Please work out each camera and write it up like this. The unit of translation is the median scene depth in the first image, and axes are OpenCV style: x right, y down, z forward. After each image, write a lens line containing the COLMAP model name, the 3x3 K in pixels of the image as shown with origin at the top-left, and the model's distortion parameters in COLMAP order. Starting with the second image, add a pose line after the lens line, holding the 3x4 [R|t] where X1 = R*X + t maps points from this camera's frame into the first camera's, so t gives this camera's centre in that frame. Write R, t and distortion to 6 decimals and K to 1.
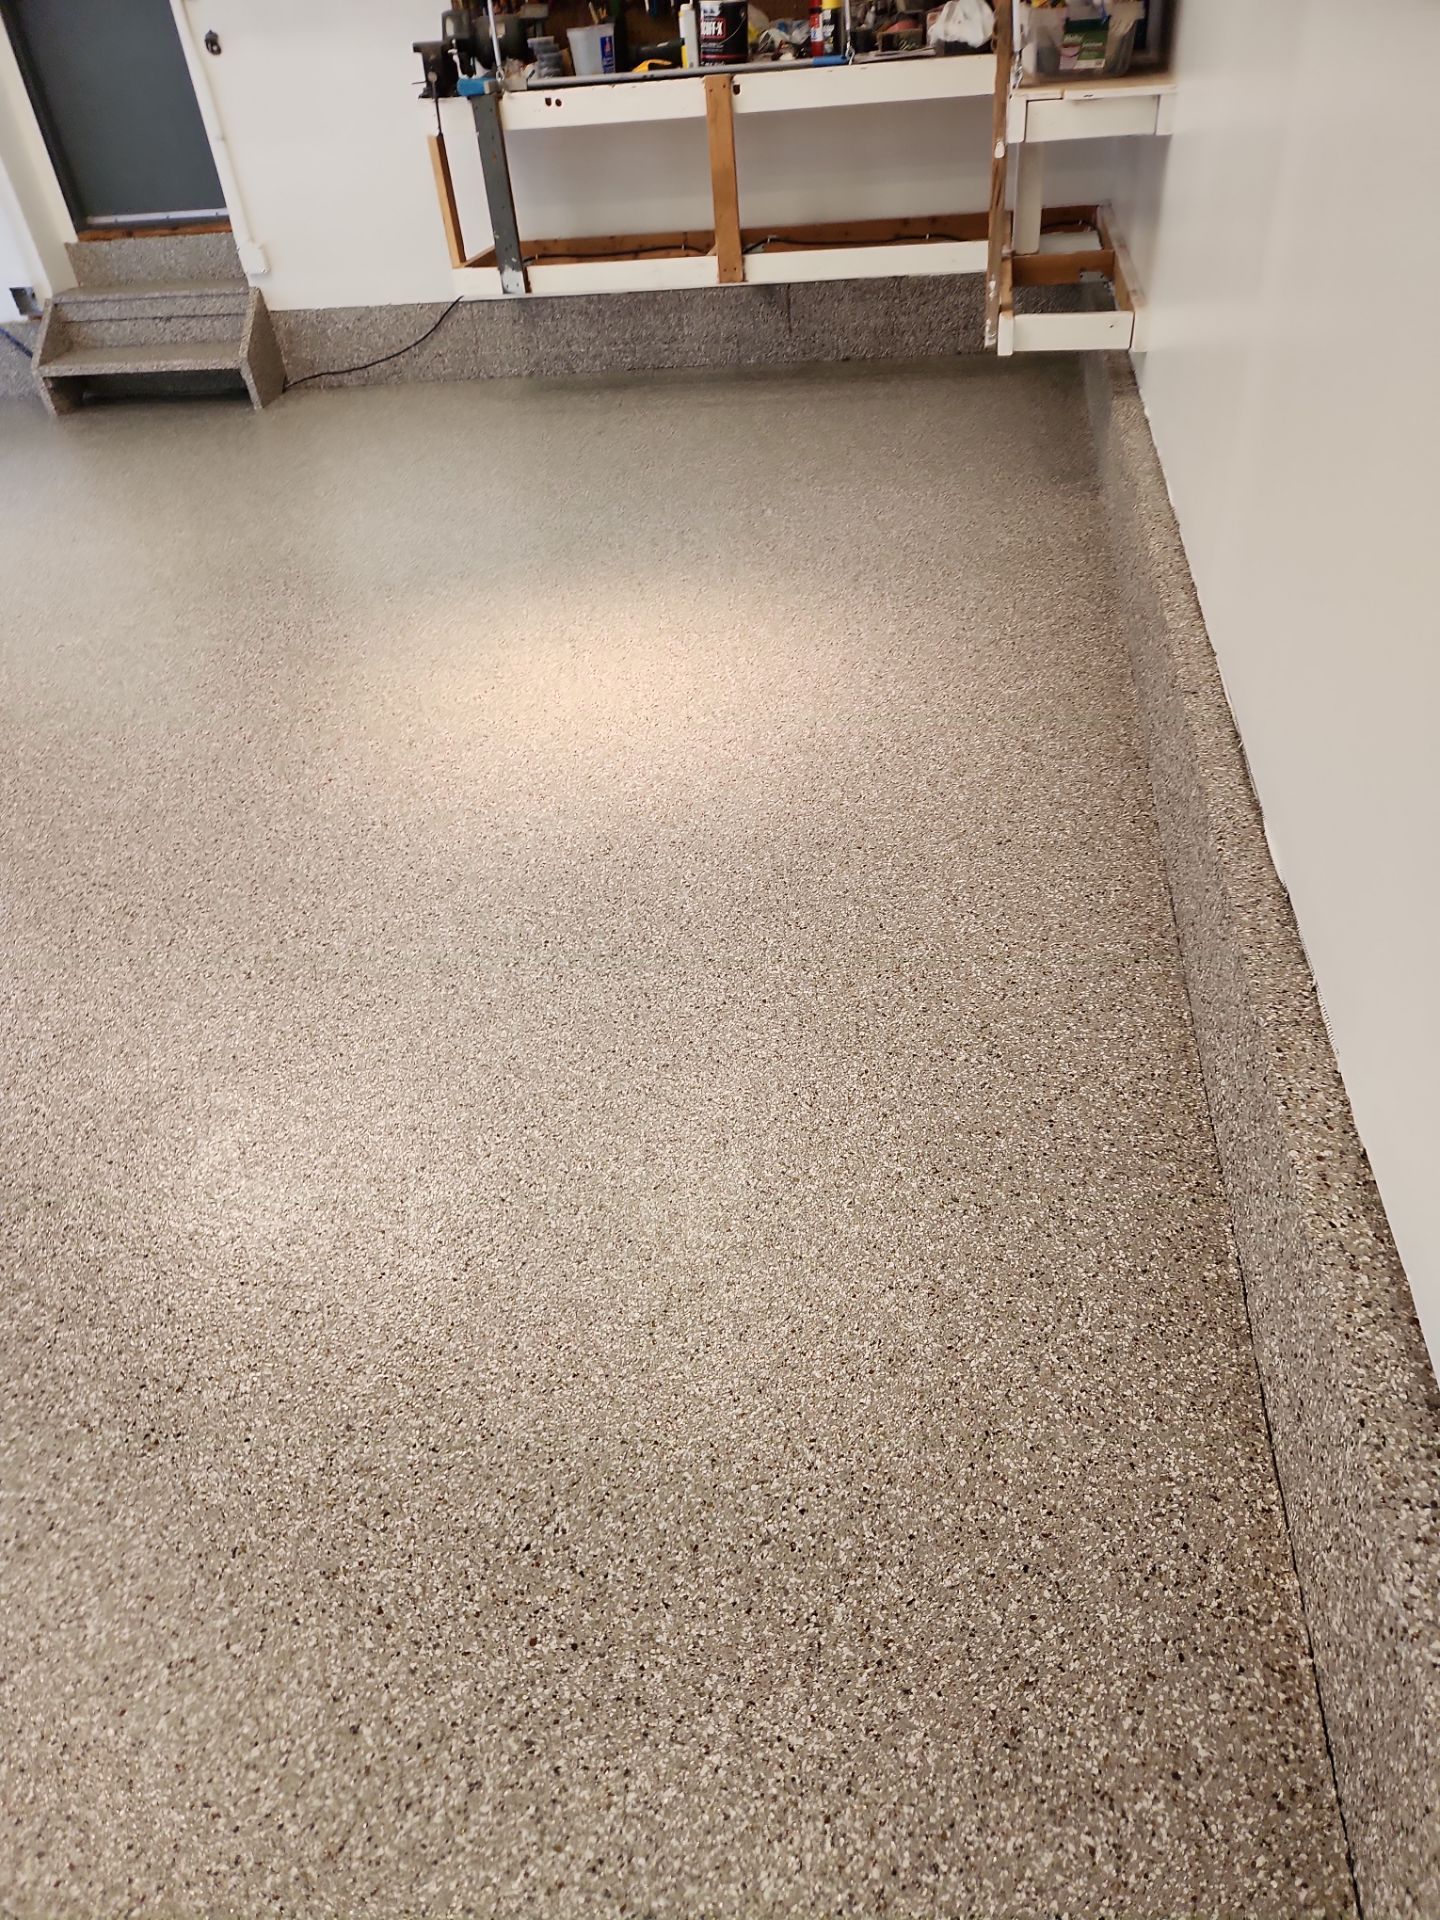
lens RADIAL K [[1295.0, 0, 723.4], [0, 1295.0, 969.2], [0, 0, 1]] dist [0.074585, -0.048897]
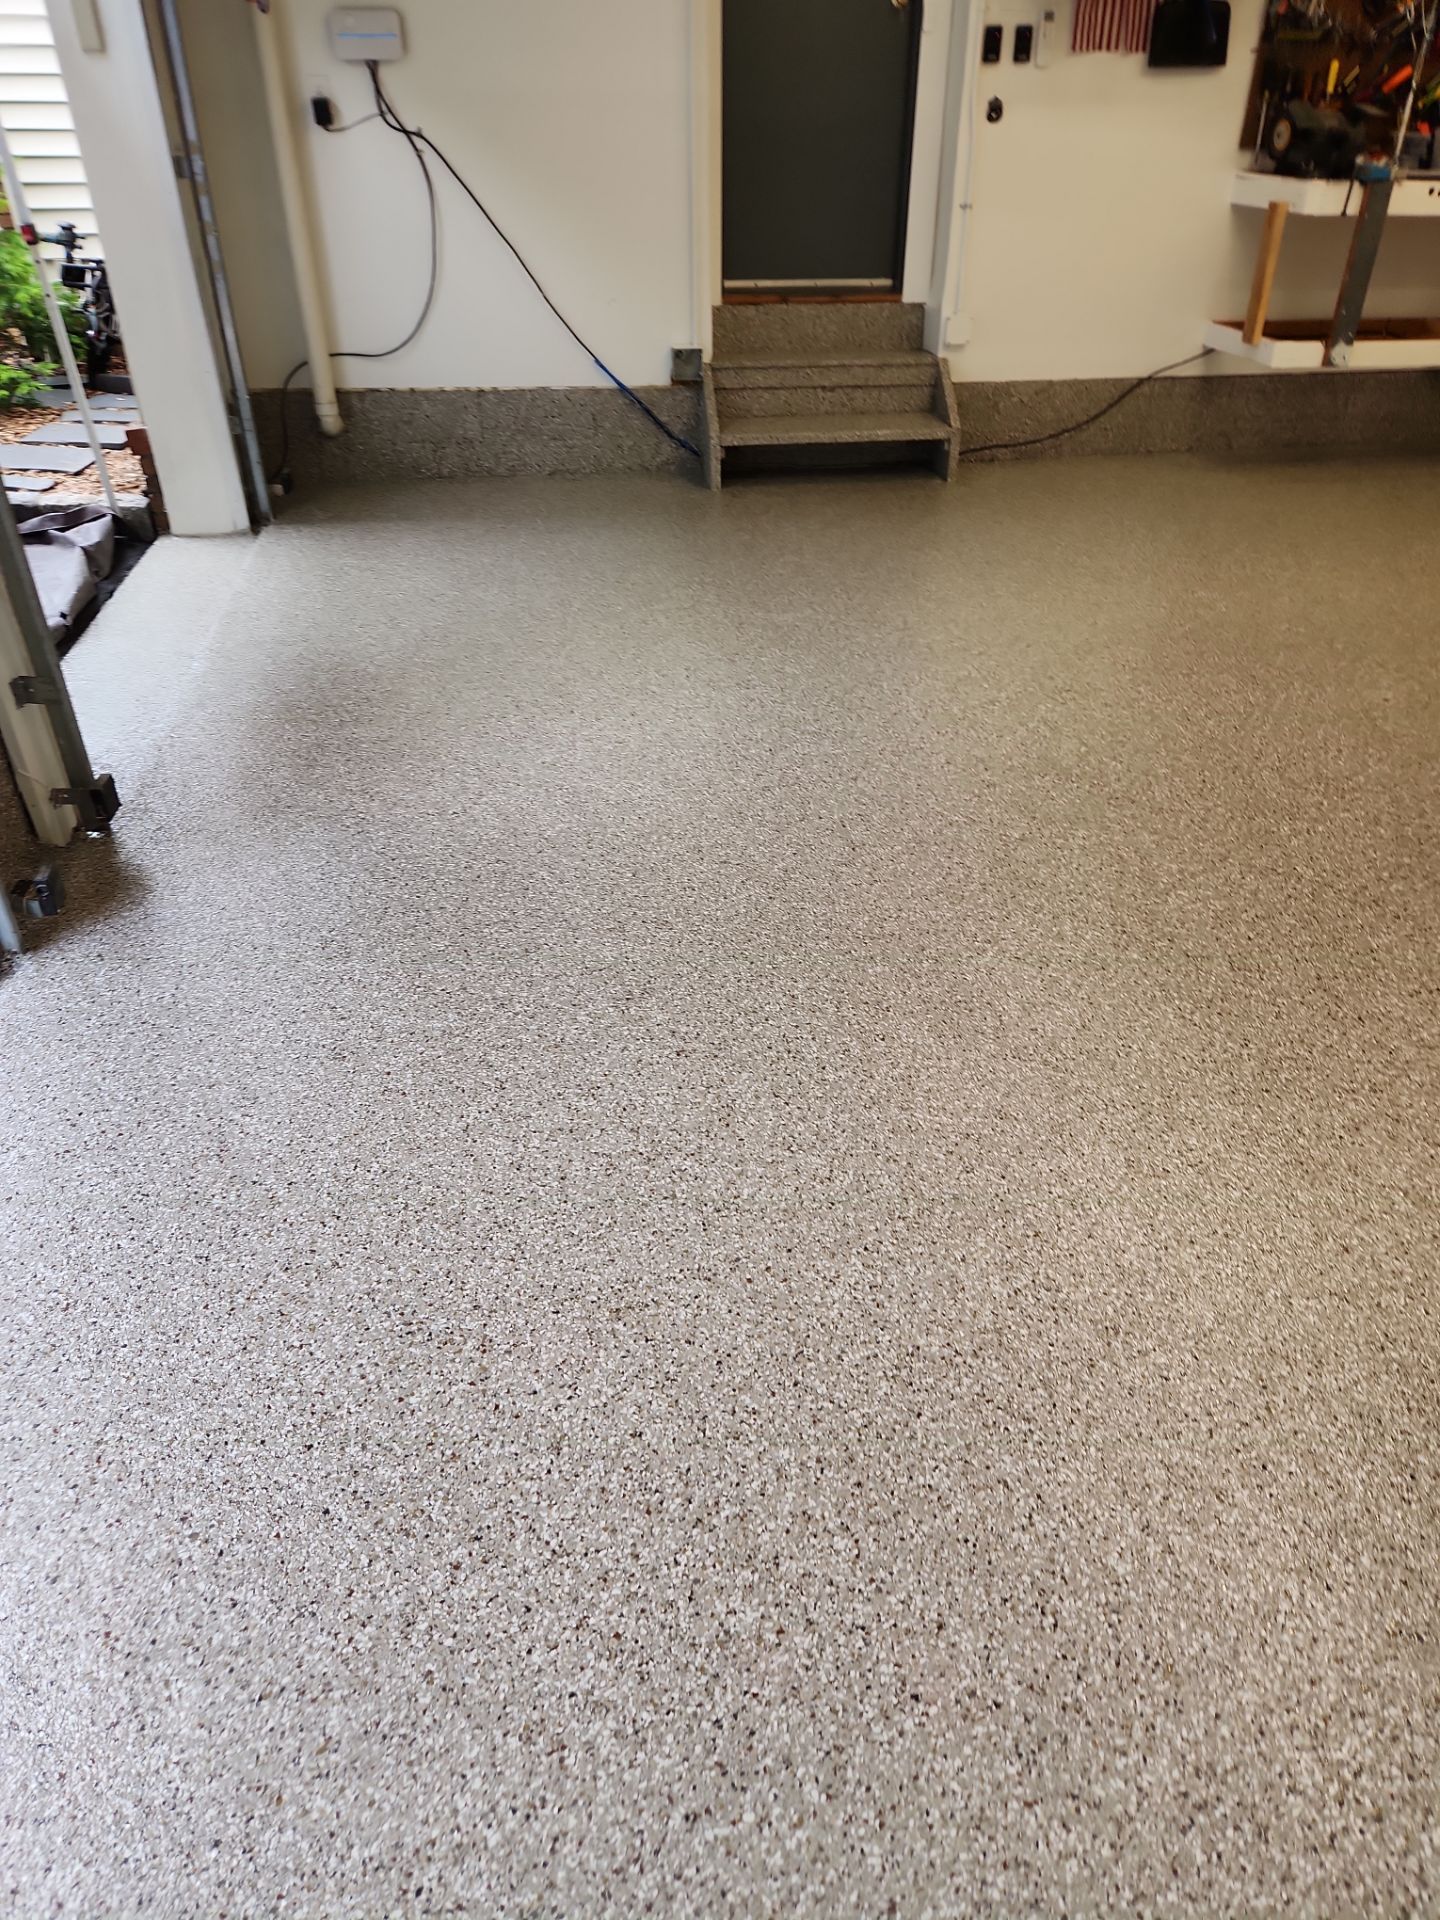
lens RADIAL K [[1335.7, 0, 777.5], [0, 1335.7, 896.4], [0, 0, 1]] dist [0.066540, -0.045125]
pose [[0.944785, -0.082093, 0.317241, -0.782596], [0.121807, 0.986724, -0.107422, -0.051607], [-0.304211, 0.140133, 0.942241, 0.188186]]
